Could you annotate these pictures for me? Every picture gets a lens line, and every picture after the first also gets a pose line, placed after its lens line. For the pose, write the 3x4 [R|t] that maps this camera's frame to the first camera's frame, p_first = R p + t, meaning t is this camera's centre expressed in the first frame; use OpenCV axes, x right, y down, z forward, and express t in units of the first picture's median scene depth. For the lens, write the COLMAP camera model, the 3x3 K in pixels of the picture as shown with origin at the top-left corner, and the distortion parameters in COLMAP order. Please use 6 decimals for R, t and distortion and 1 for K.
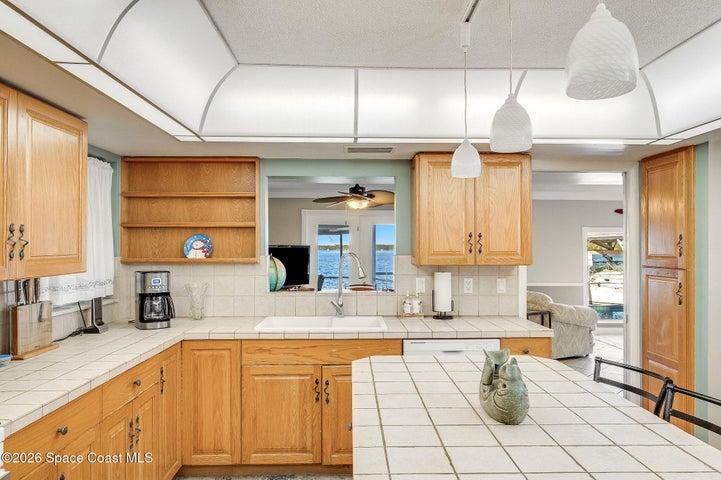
lens RADIAL K [[491.6, 0, 361.2], [0, 491.6, 241.6], [0, 0, 1]] dist [0.002272, -0.000173]
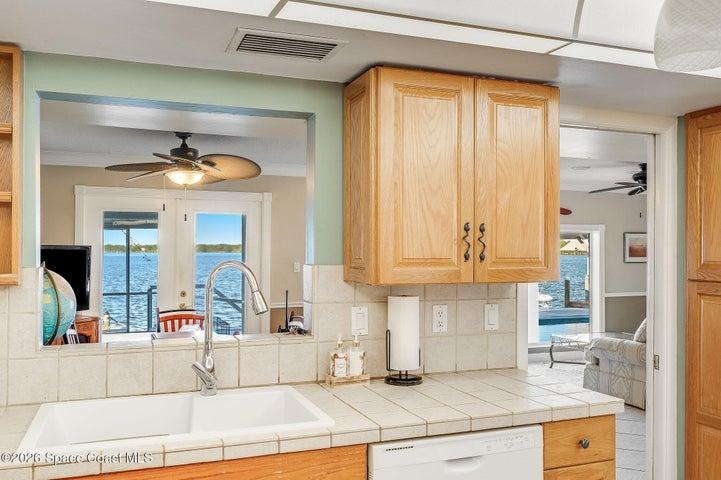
lens RADIAL K [[631.7, 0, 360.5], [0, 631.7, 240.0], [0, 0, 1]] dist [0.001237, 0.002467]
pose [[0.943657, 0.006678, 0.330858, -0.108017], [-0.006196, 0.999978, -0.002510, 0.002726], [-0.330867, 0.000318, 0.943677, 0.364155]]
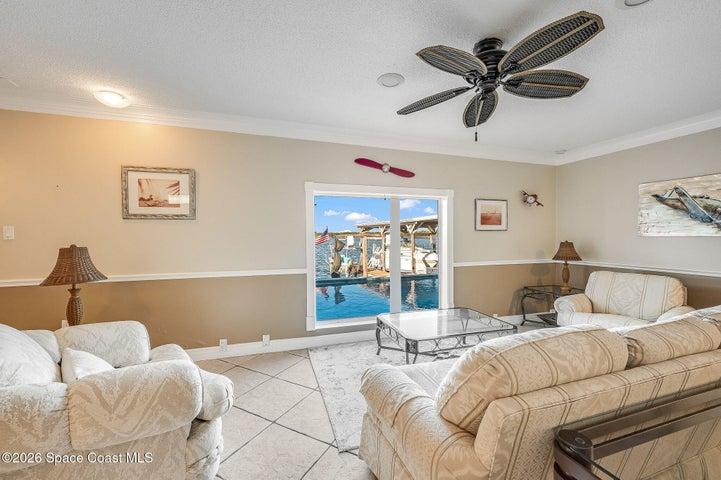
lens RADIAL K [[291.7, 0, 360.7], [0, 291.7, 239.9], [0, 0, 1]] dist [0.000445, 0.000058]
pose [[0.957710, -0.007994, 0.287623, 0.950578], [0.000037, 0.999617, 0.027657, 0.081851], [-0.287734, -0.026477, 0.957344, 1.424855]]
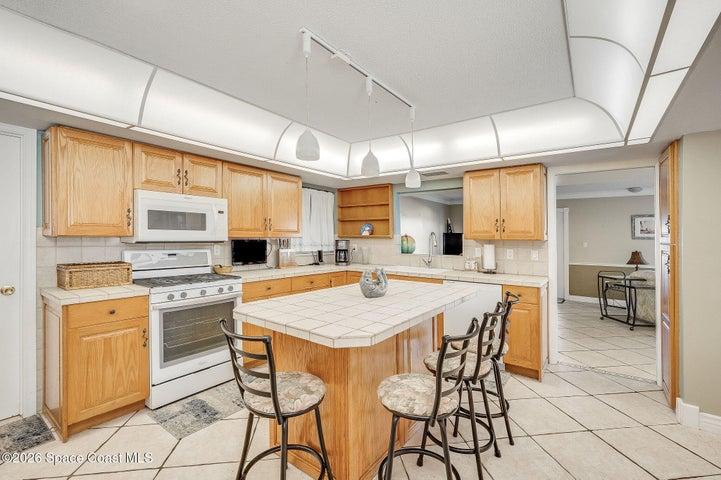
lens RADIAL K [[319.0, 0, 360.7], [0, 319.0, 229.8], [0, 0, 1]] dist [-0.001249, -0.000093]
pose [[0.790349, -0.005902, -0.612628, 0.473223], [-0.005317, 0.999850, -0.016492, 0.033911], [0.612634, 0.016291, 0.790199, -0.075441]]
